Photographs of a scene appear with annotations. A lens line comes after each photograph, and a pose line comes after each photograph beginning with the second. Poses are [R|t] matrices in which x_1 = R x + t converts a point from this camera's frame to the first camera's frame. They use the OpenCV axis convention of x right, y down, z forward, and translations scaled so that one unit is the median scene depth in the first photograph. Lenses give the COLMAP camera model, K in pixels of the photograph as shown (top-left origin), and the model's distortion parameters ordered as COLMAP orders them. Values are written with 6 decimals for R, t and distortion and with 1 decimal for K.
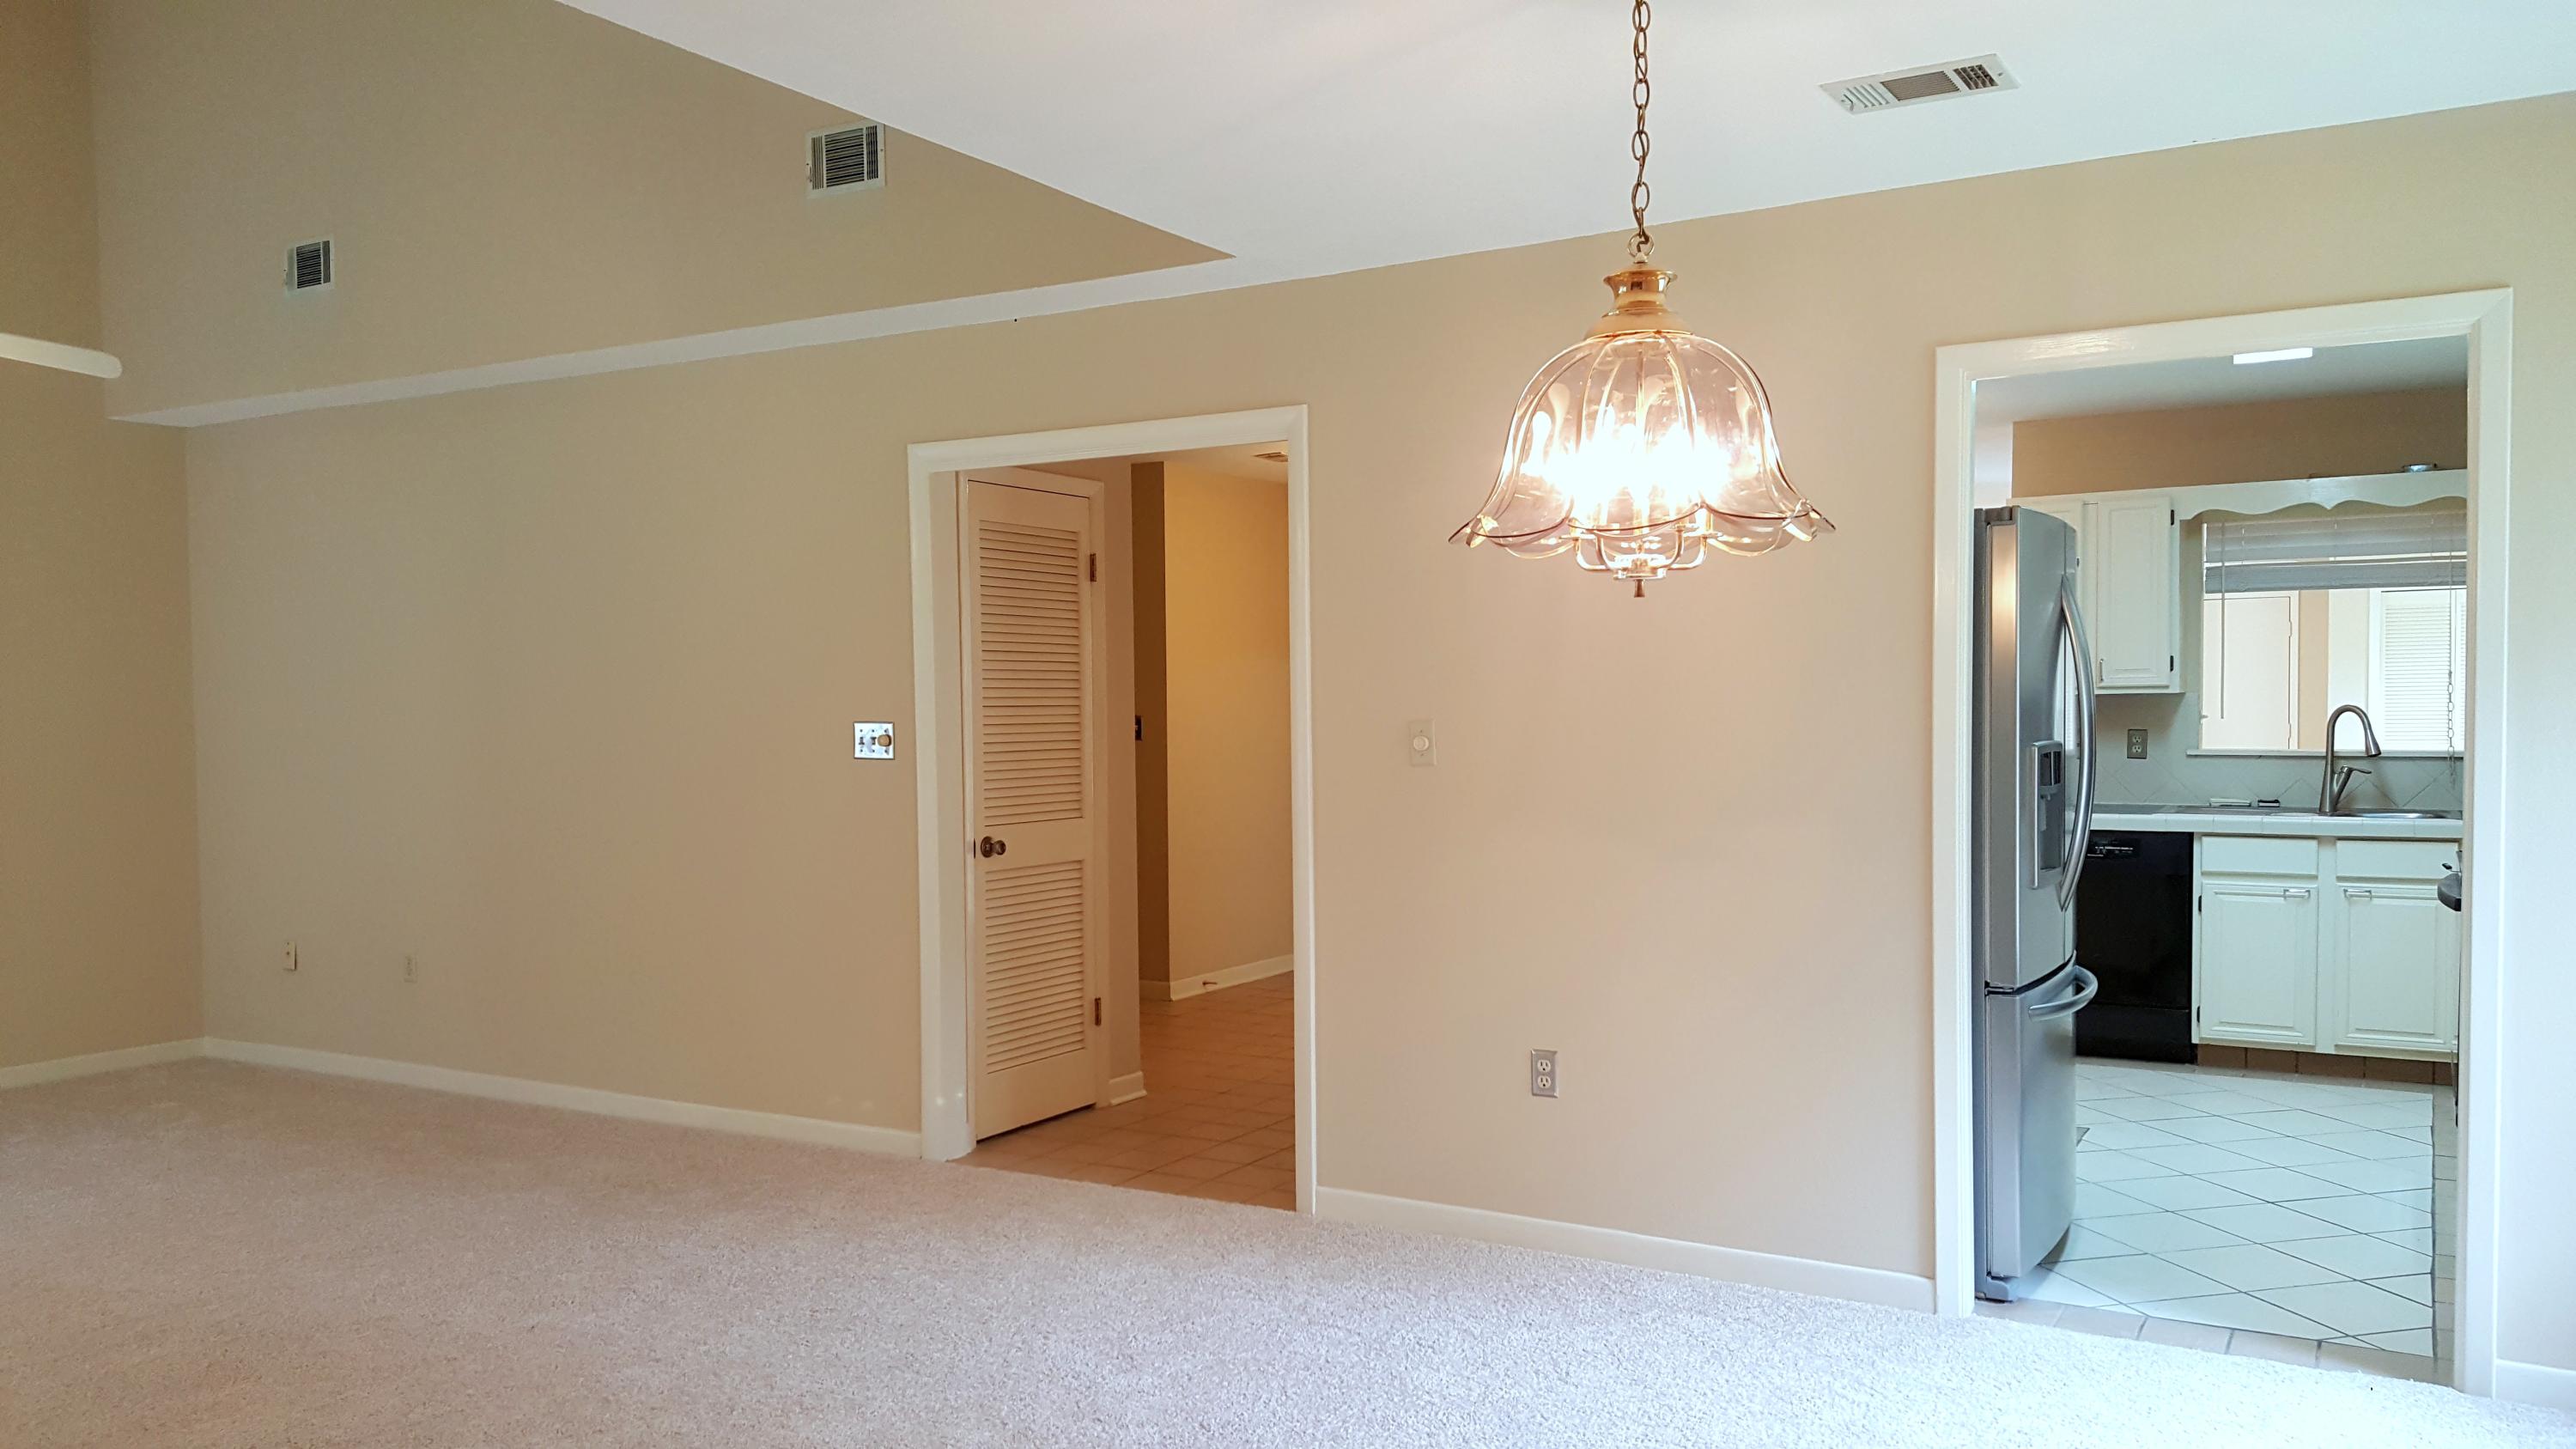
lens RADIAL K [[1901.0, 0, 1283.0], [0, 1901.0, 783.8], [0, 0, 1]] dist [0.144094, -0.217082]
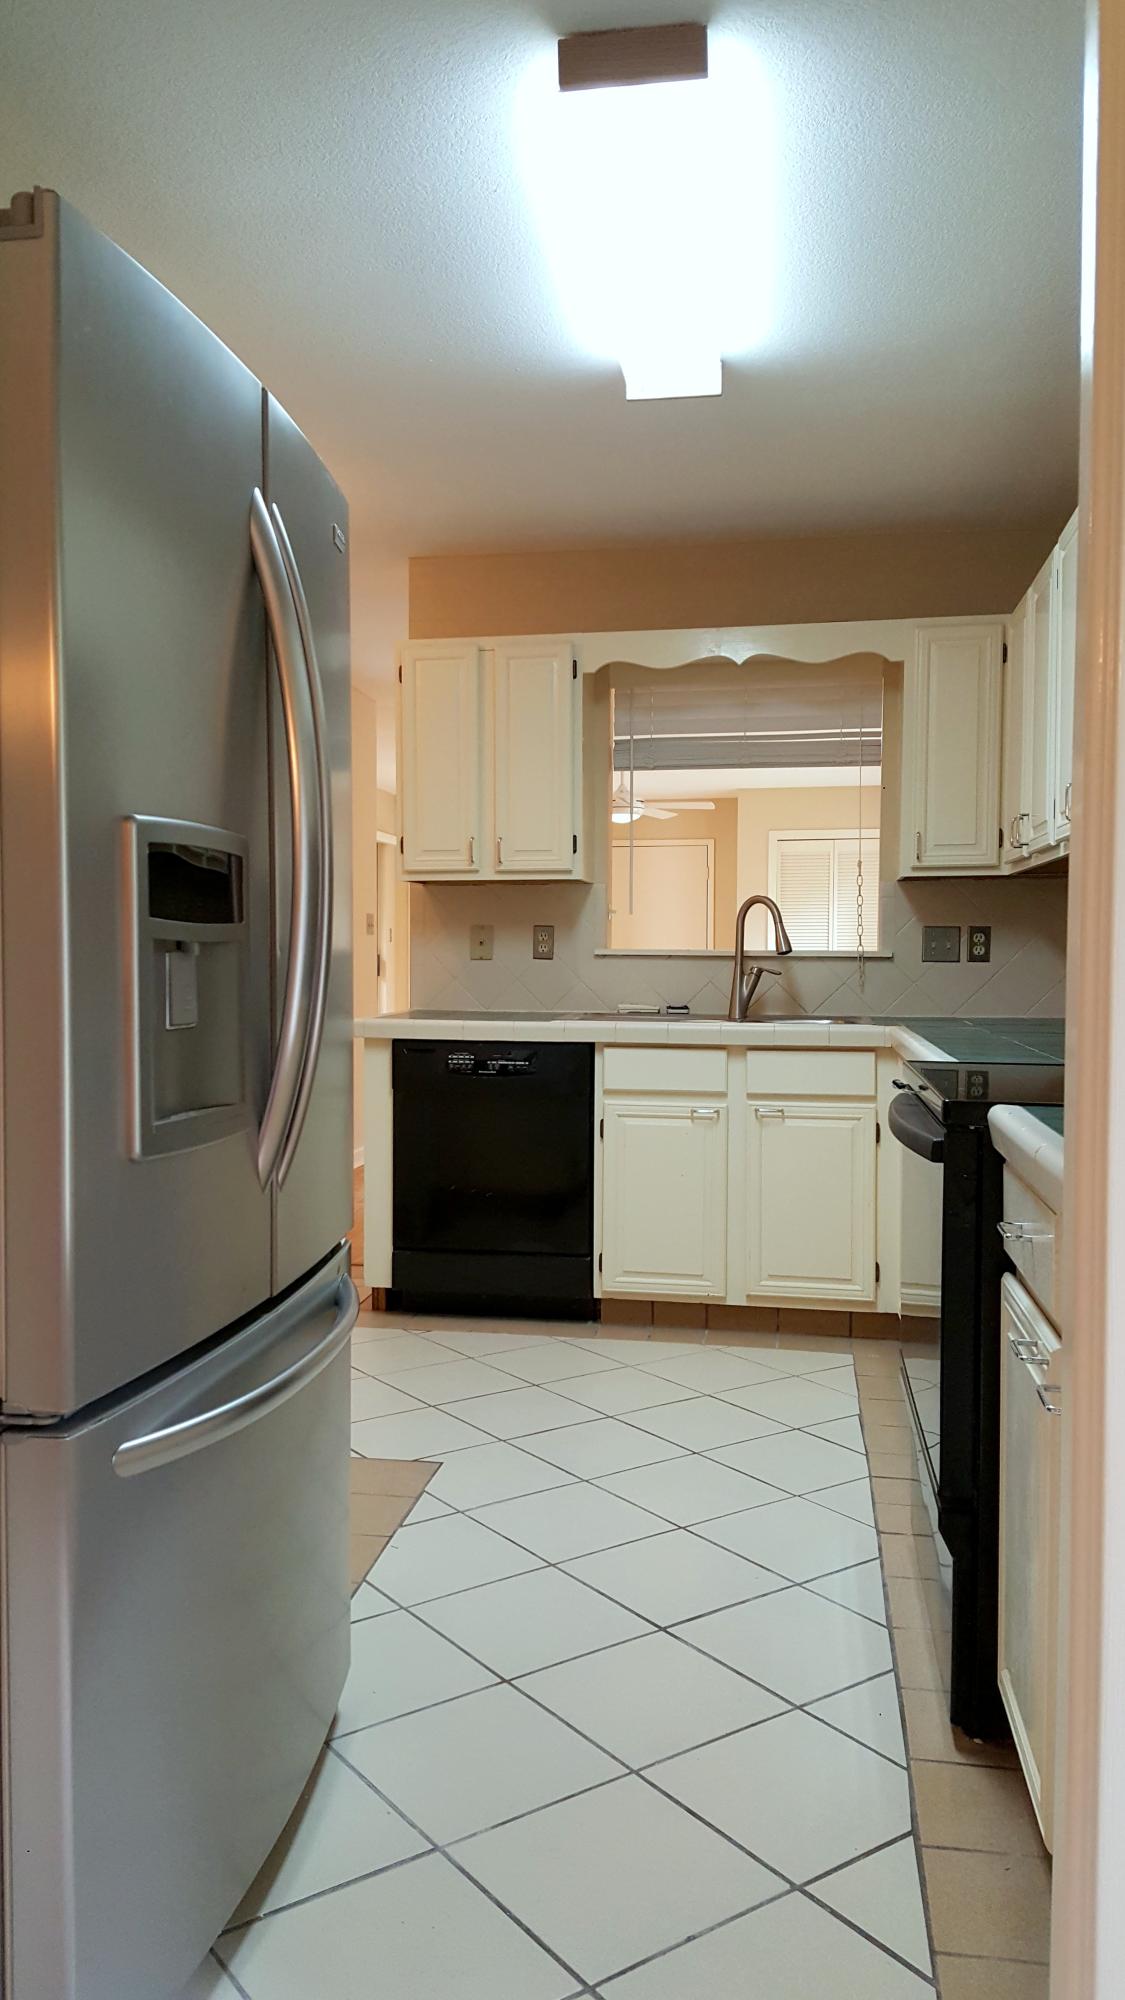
lens RADIAL K [[1475.7, 0, 519.5], [0, 1475.7, 996.7], [0, 0, 1]] dist [0.144094, -0.217082]
pose [[0.939832, 0.005230, 0.341598, 0.221154], [-0.000014, 0.999883, -0.015270, 0.014927], [-0.341638, 0.014346, 0.939722, 0.414382]]
